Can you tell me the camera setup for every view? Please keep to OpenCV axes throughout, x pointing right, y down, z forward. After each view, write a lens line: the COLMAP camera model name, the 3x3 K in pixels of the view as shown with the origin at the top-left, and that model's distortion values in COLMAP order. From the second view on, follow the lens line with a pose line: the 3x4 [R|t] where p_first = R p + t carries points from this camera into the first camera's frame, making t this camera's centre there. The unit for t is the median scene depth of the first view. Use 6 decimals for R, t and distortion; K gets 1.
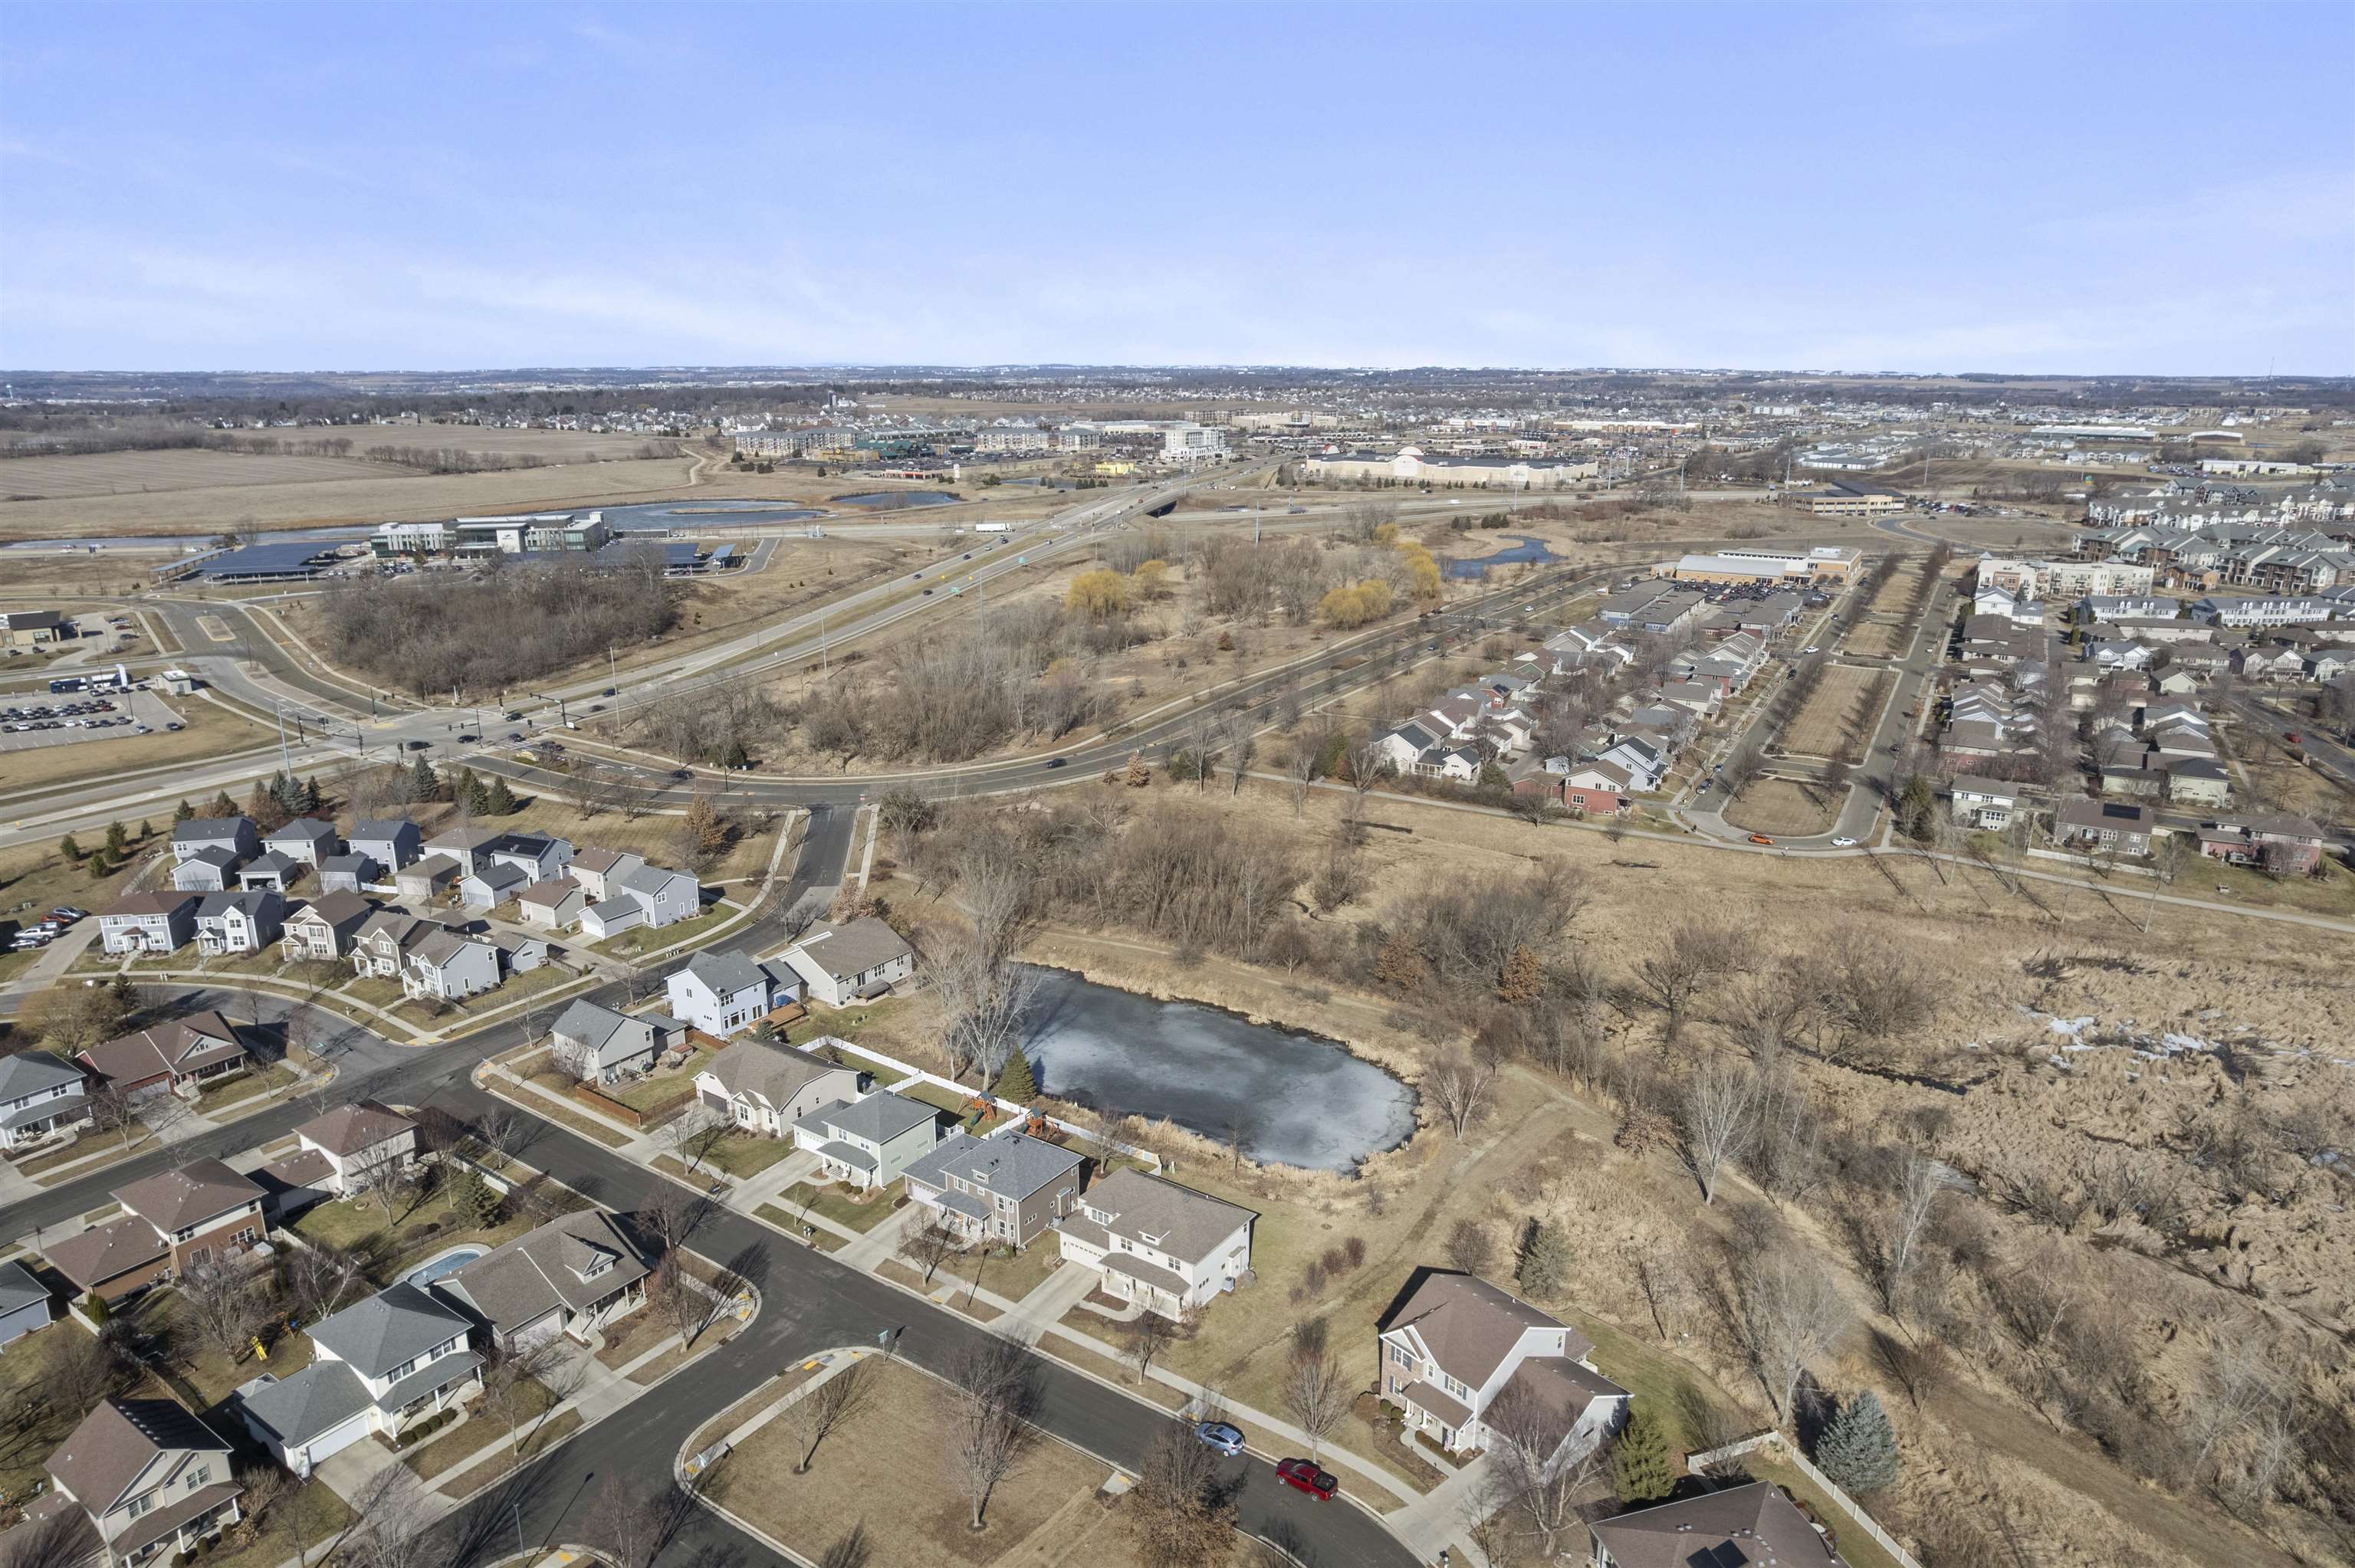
lens RADIAL K [[1508.0, 0, 1177.5], [0, 1508.0, 784.0], [0, 0, 1]] dist [-0.089192, 0.087333]
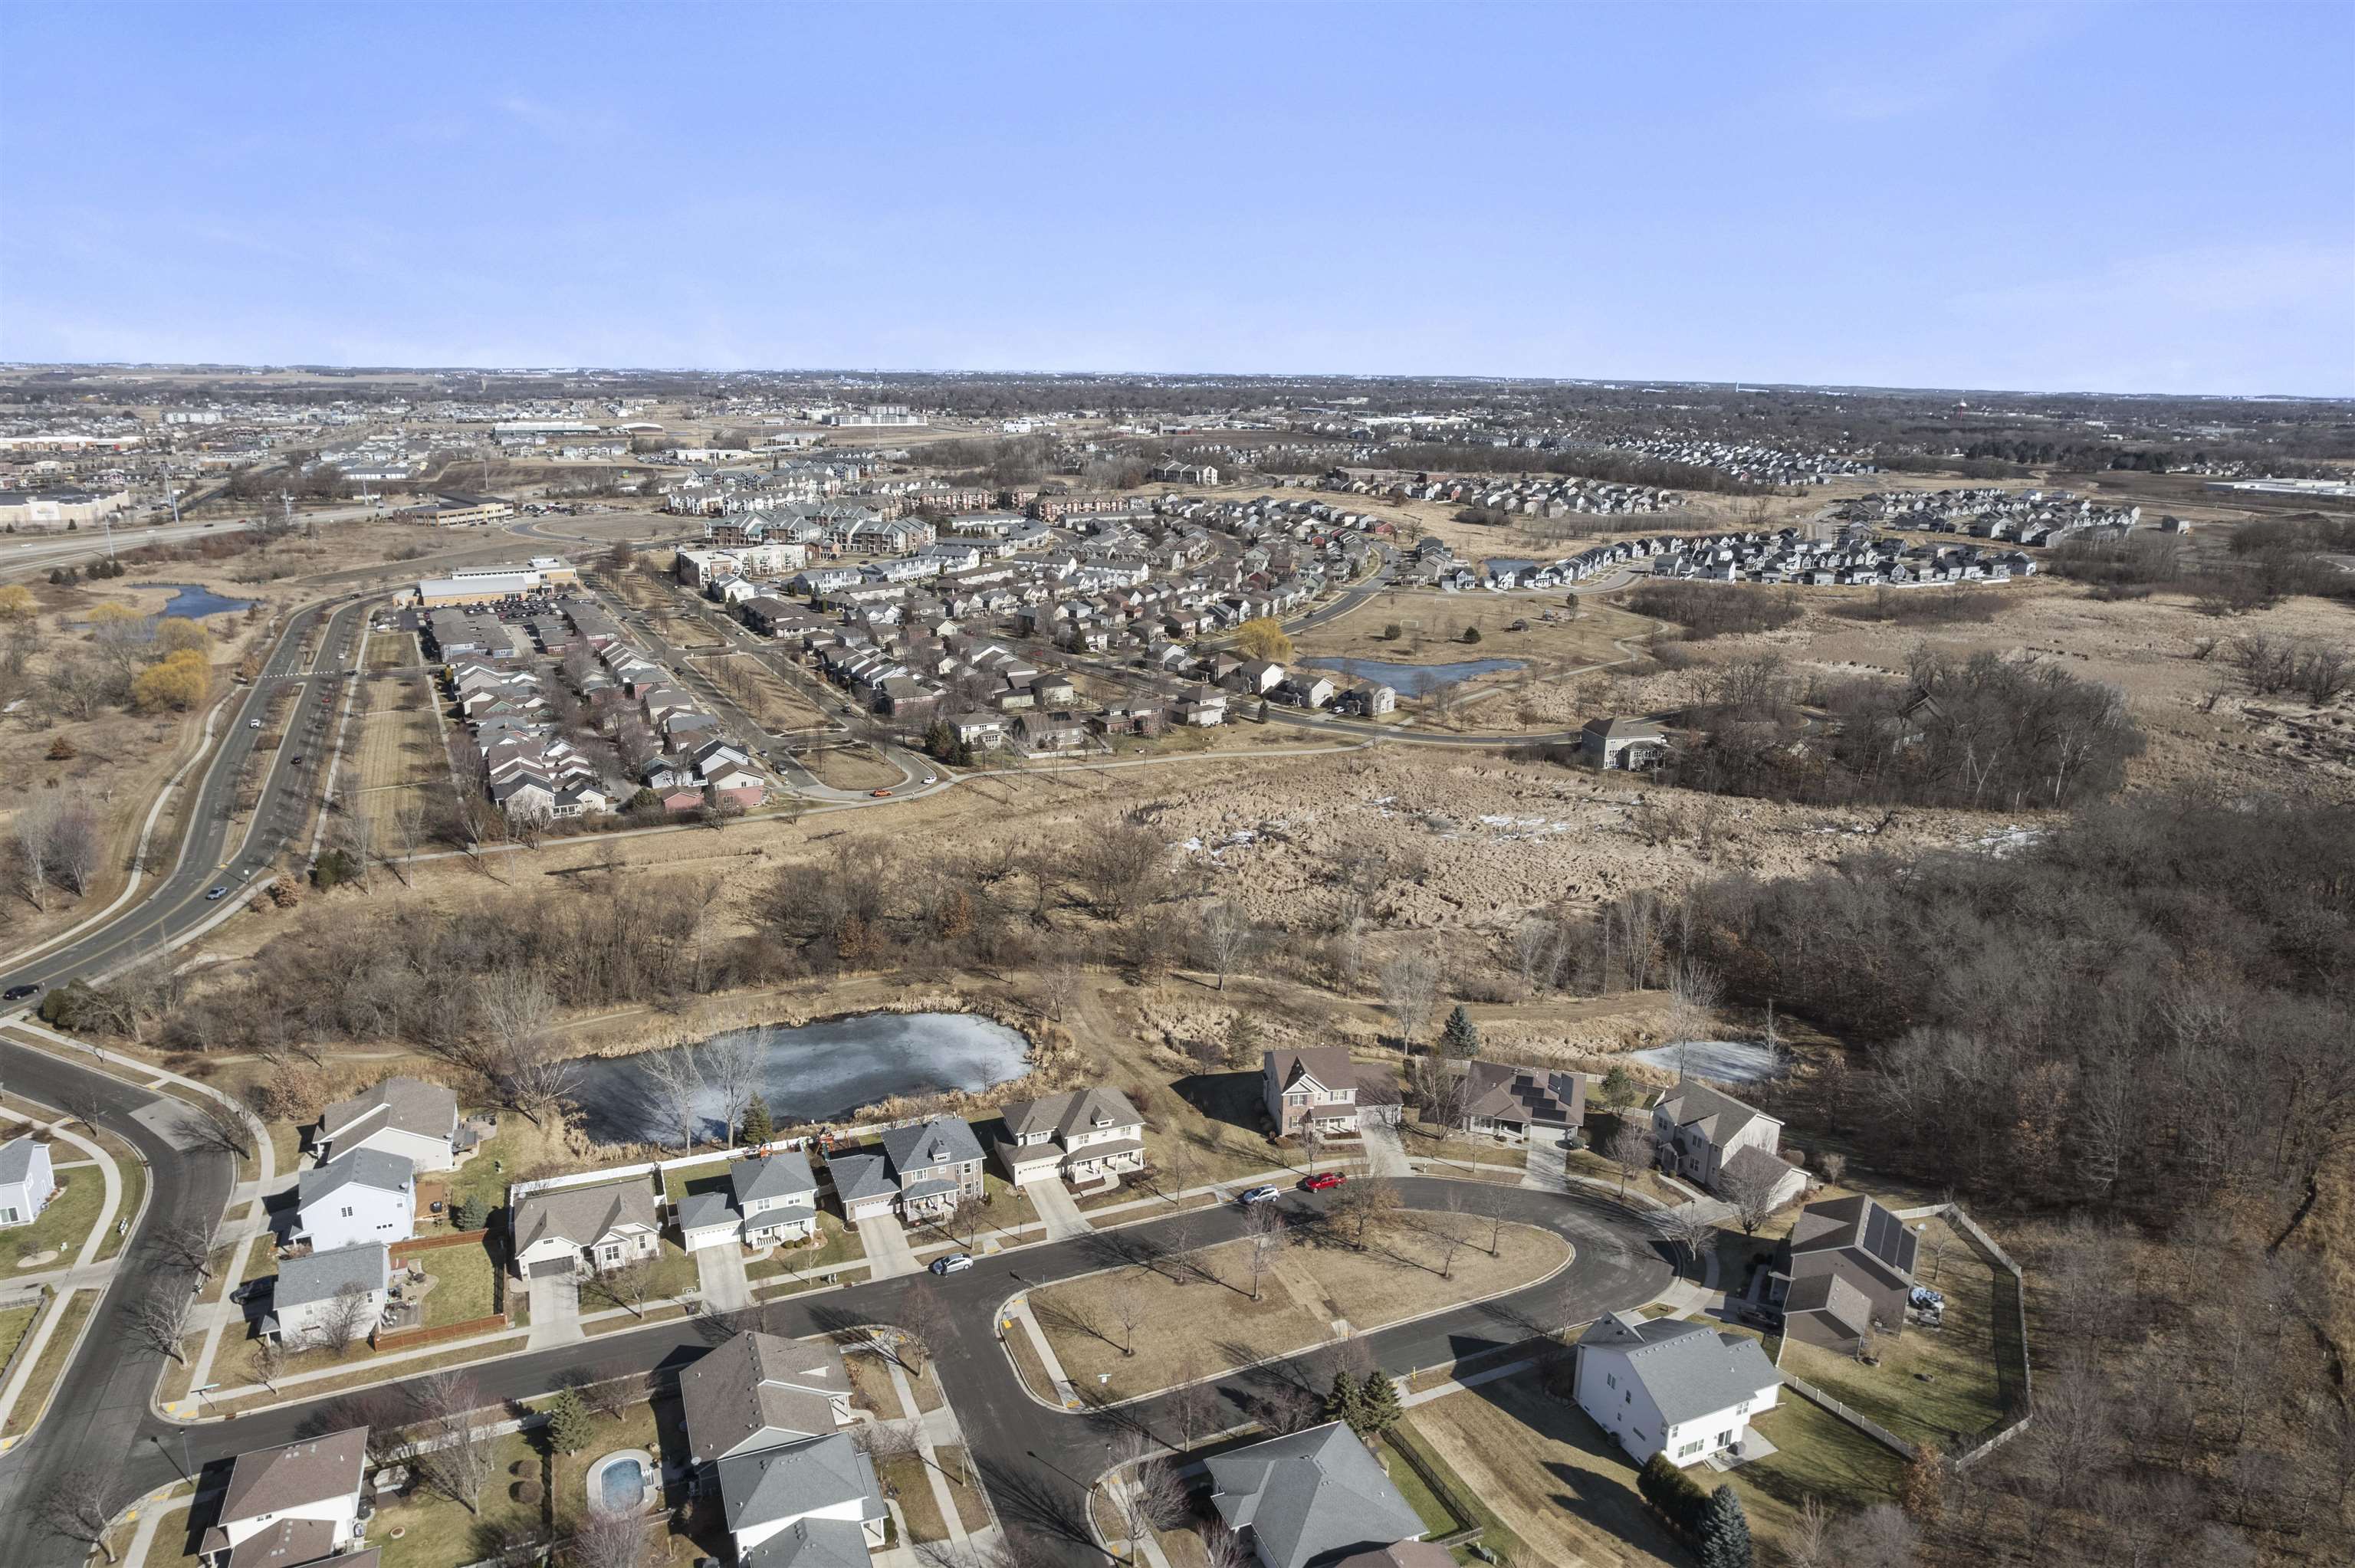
lens RADIAL K [[1513.4, 0, 1177.5], [0, 1513.4, 784.0], [0, 0, 1]] dist [-0.053316, 0.034009]
pose [[0.537723, -0.220672, 0.813731, -0.637857], [0.218090, 0.968698, 0.118580, -0.083824], [-0.814426, 0.113703, 0.569018, 0.096436]]
